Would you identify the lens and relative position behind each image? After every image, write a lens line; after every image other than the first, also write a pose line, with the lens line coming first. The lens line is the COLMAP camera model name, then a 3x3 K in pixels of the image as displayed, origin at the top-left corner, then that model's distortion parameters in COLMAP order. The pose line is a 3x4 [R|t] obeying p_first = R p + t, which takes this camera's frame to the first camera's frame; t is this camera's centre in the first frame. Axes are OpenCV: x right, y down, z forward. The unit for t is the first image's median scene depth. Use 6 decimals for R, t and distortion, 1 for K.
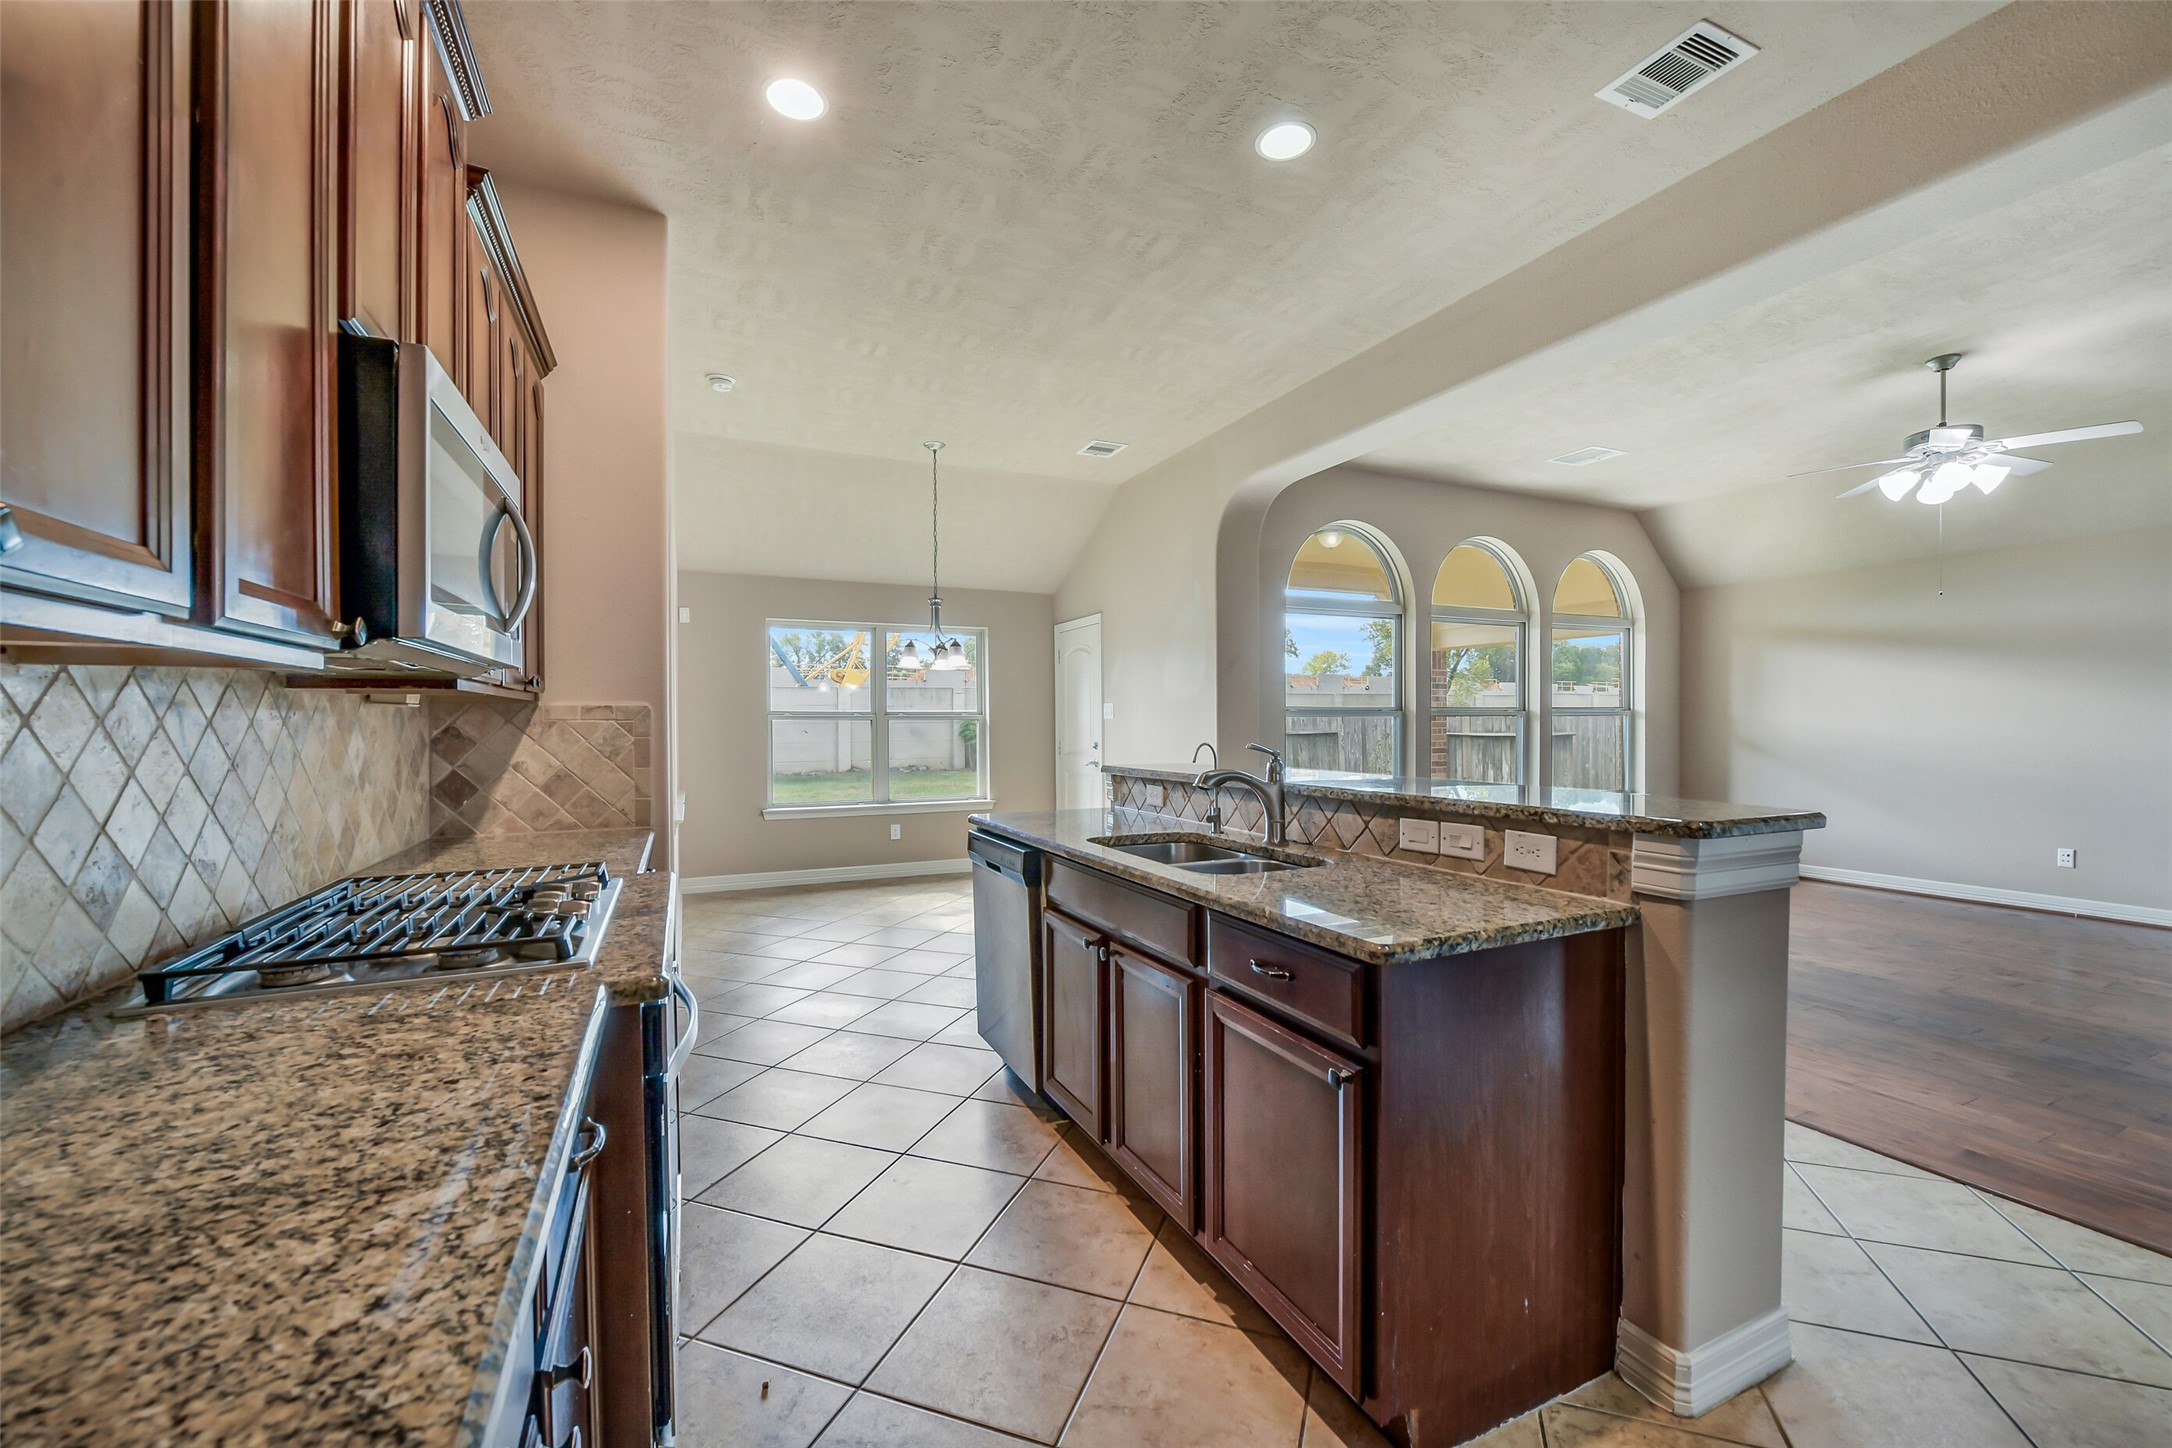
lens RADIAL K [[878.5, 0, 1077.2], [0, 878.5, 718.5], [0, 0, 1]] dist [0.001920, 0.000401]
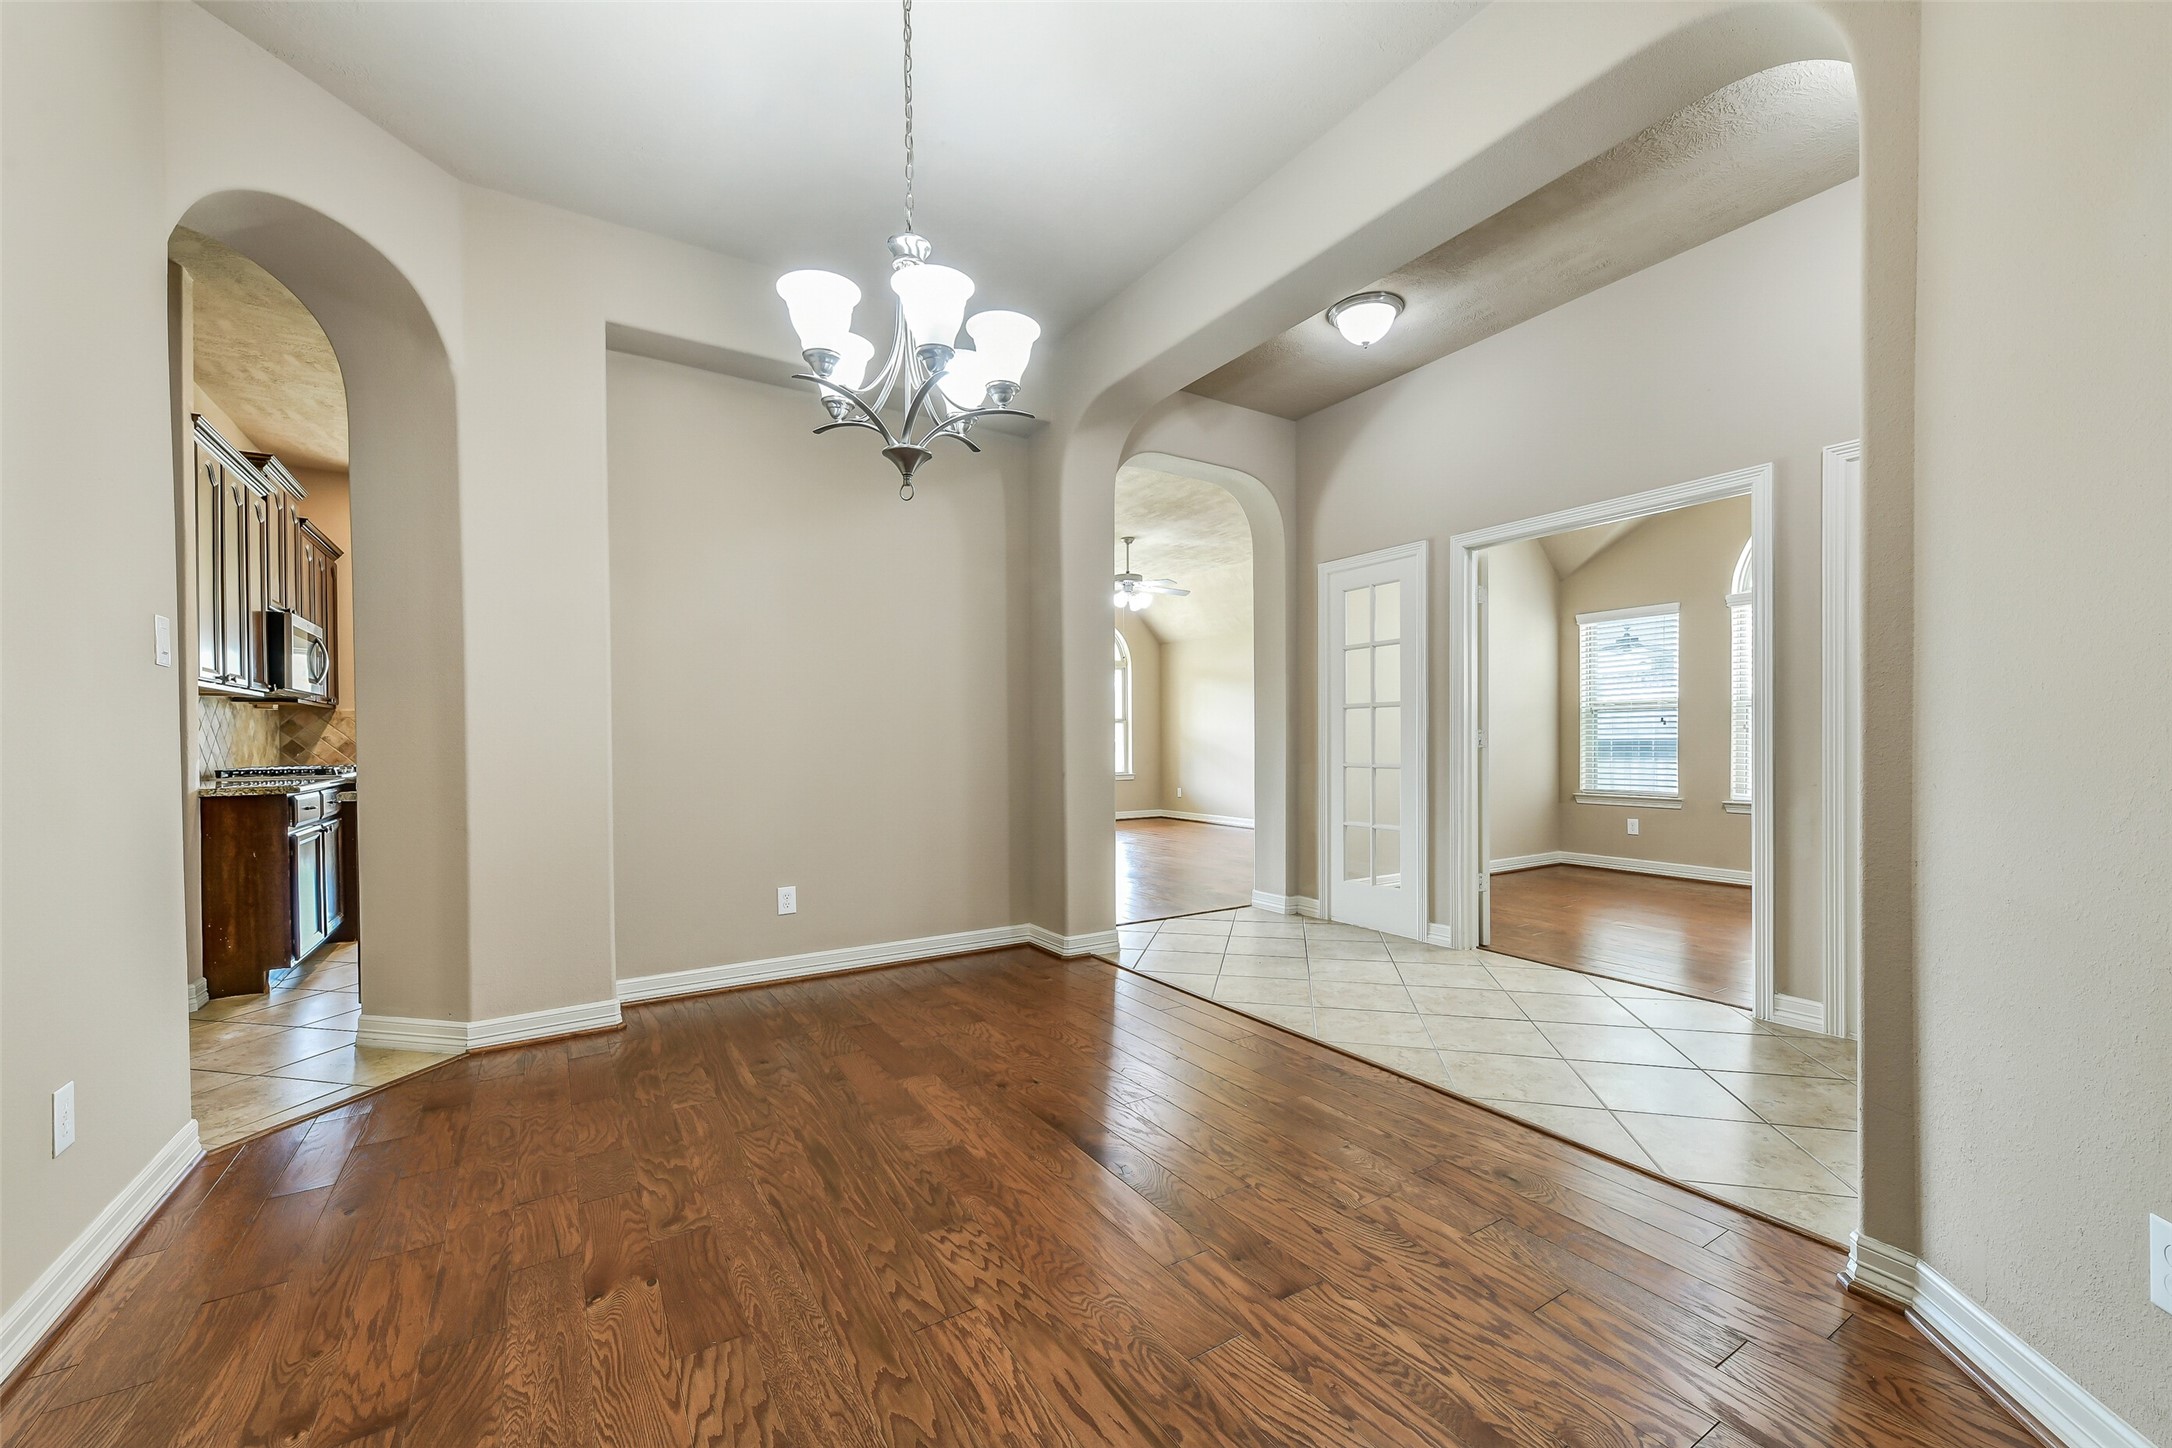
lens RADIAL K [[878.5, 0, 1101.2], [0, 878.5, 727.4], [0, 0, 1]] dist [0.001920, 0.000401]
pose [[0.989804, -0.002466, 0.142417, 1.231243], [0.003921, 0.999943, -0.009938, 0.072564], [-0.142385, 0.010395, 0.989757, -1.841988]]
